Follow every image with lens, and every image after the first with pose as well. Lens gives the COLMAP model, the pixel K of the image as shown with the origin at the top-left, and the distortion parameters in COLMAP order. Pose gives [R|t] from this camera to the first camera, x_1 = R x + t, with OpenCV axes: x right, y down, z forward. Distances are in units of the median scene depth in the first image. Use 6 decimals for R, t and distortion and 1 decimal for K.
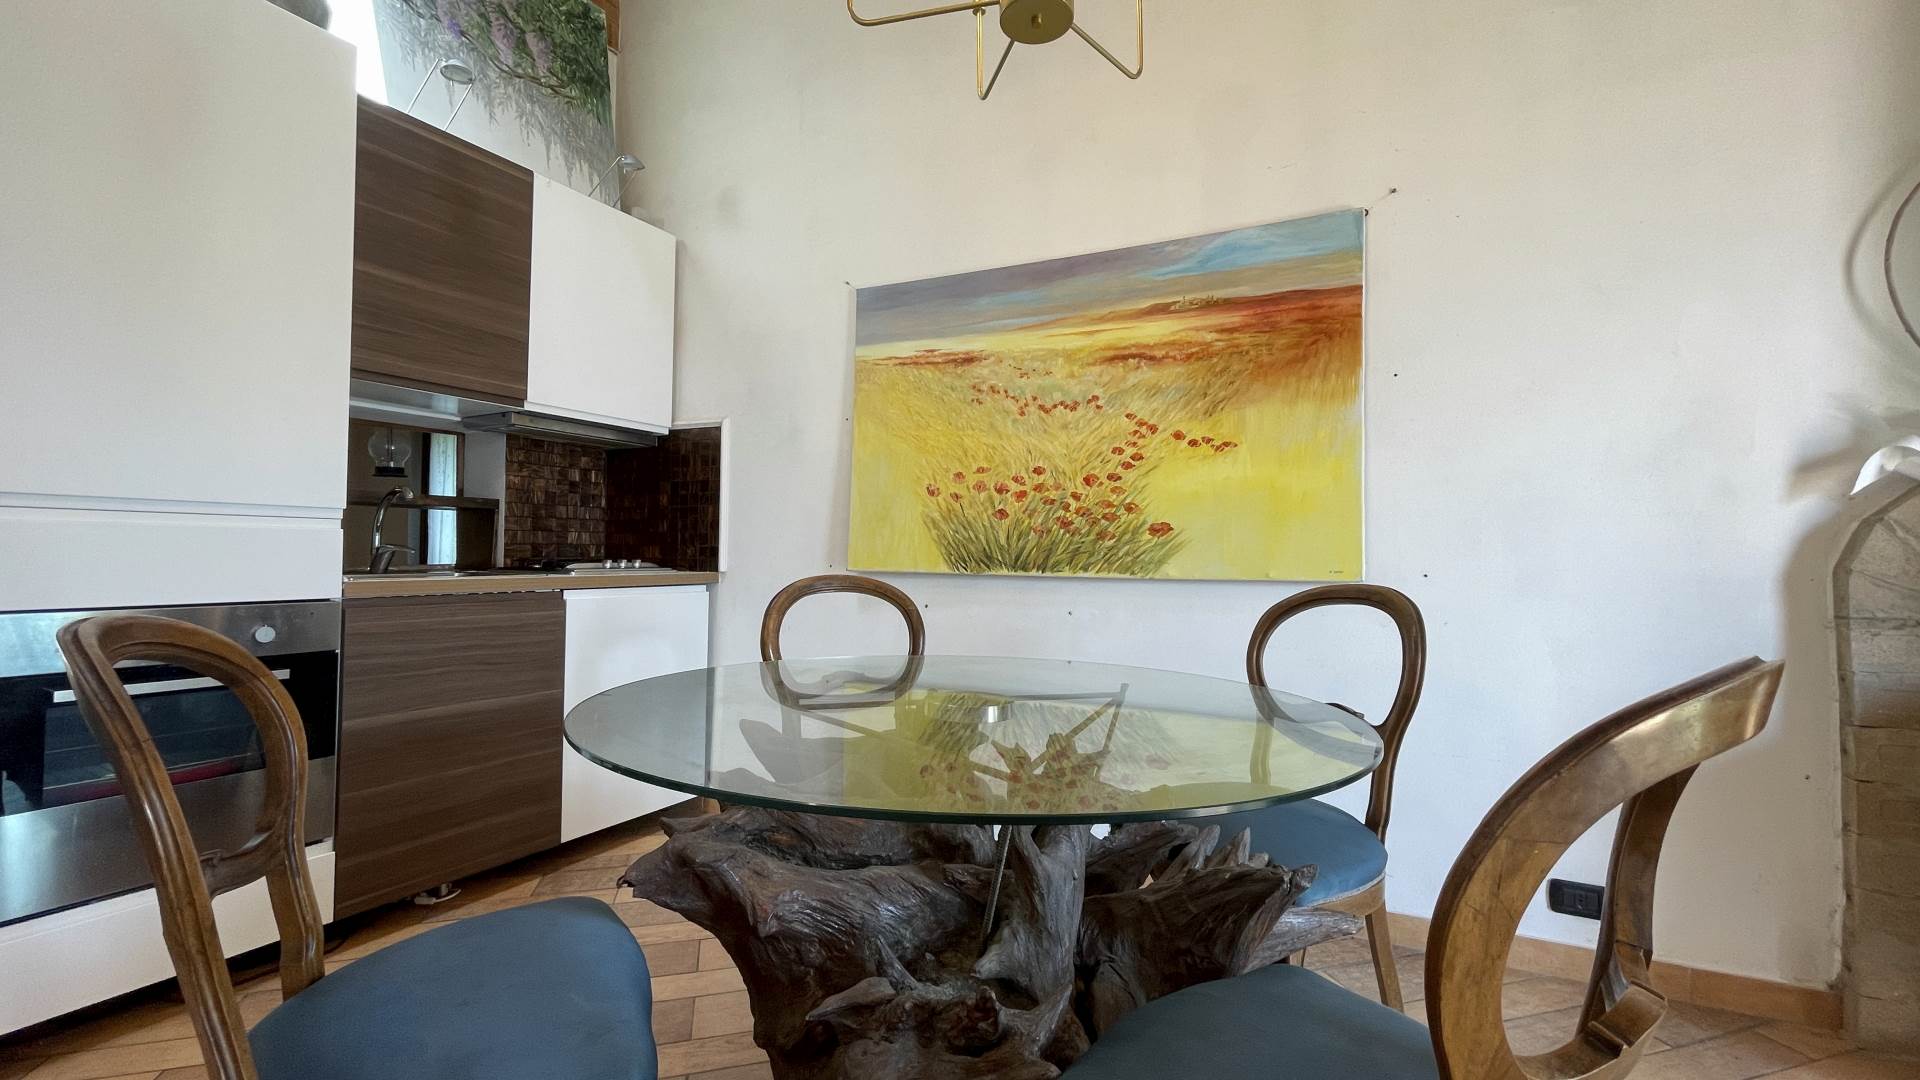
lens RADIAL K [[774.6, 0, 953.2], [0, 774.6, 534.6], [0, 0, 1]] dist [-0.002733, -0.000198]
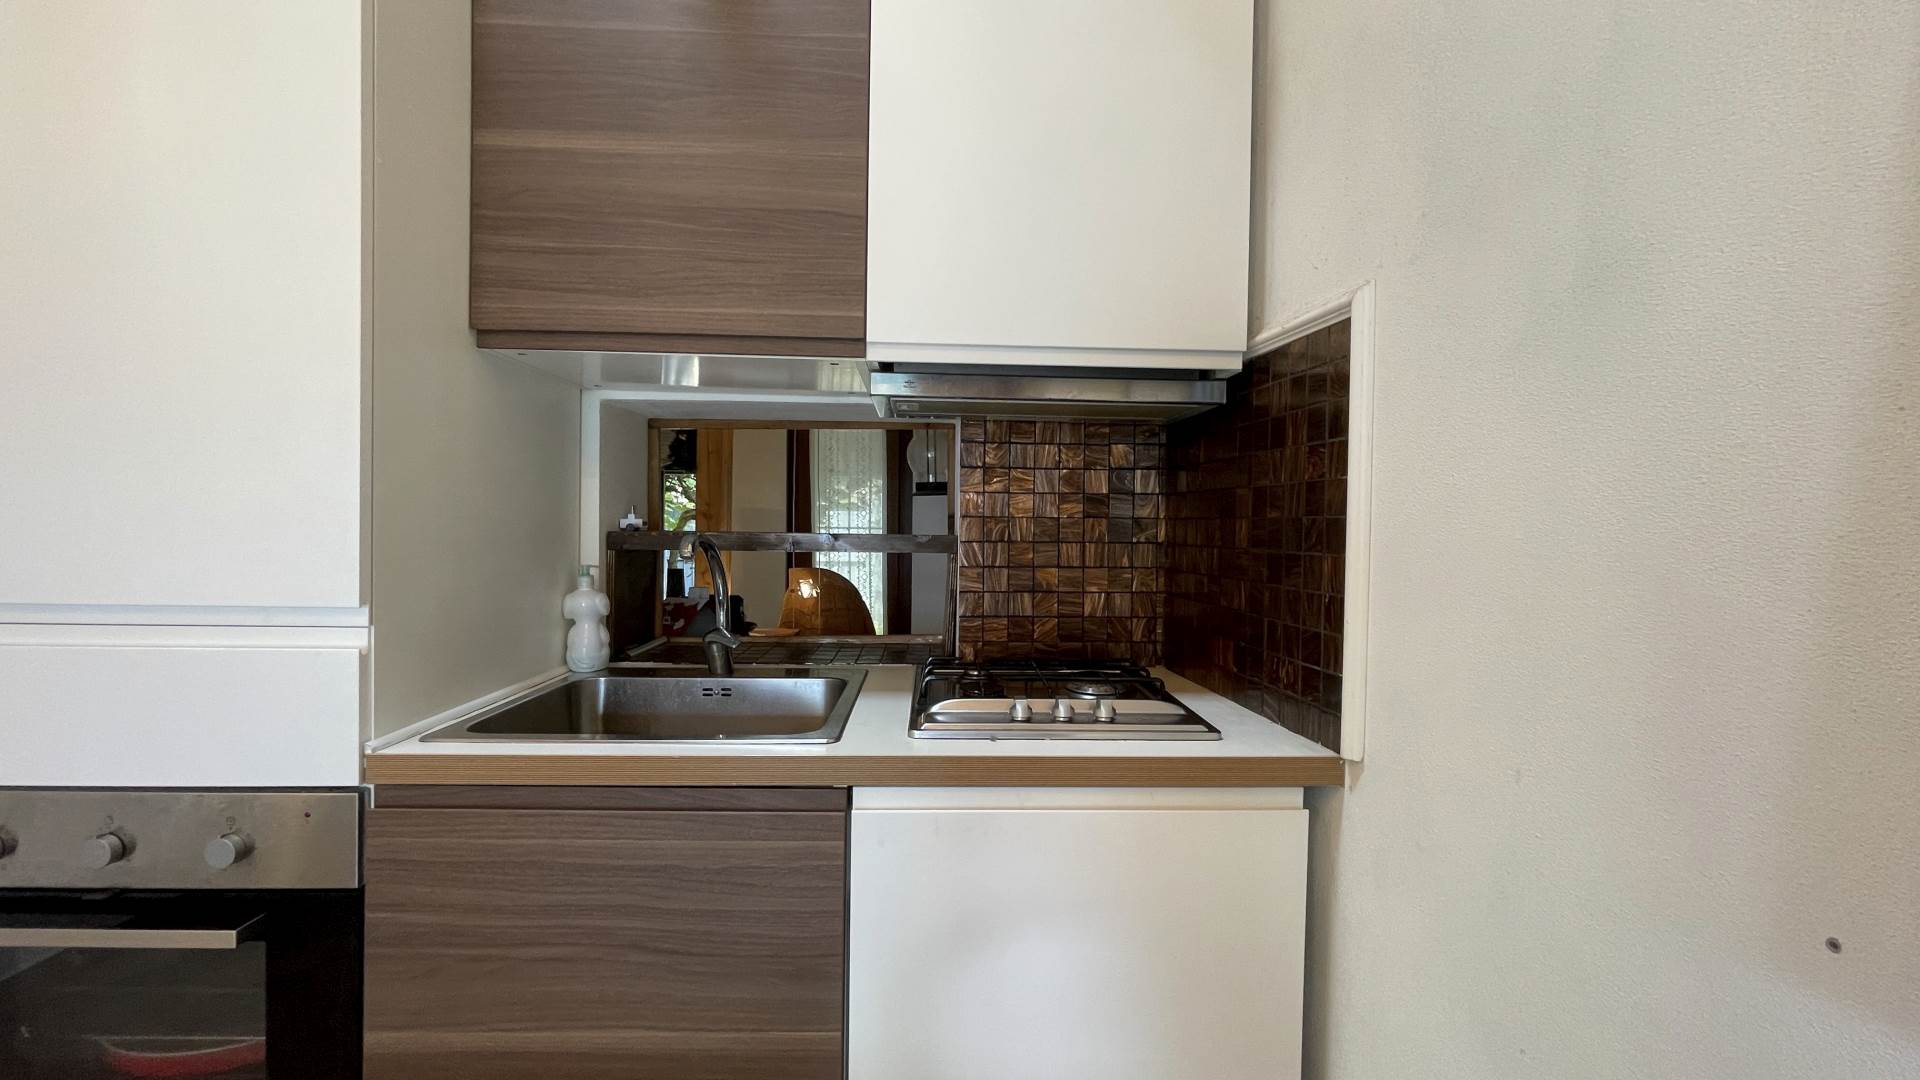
lens RADIAL K [[774.6, 0, 953.2], [0, 774.6, 534.6], [0, 0, 1]] dist [-0.002733, -0.000198]
pose [[0.522615, 0.010315, -0.852507, -0.104748], [0.009825, 0.999788, 0.018121, -0.054003], [0.852512, -0.017846, 0.522402, 0.672470]]
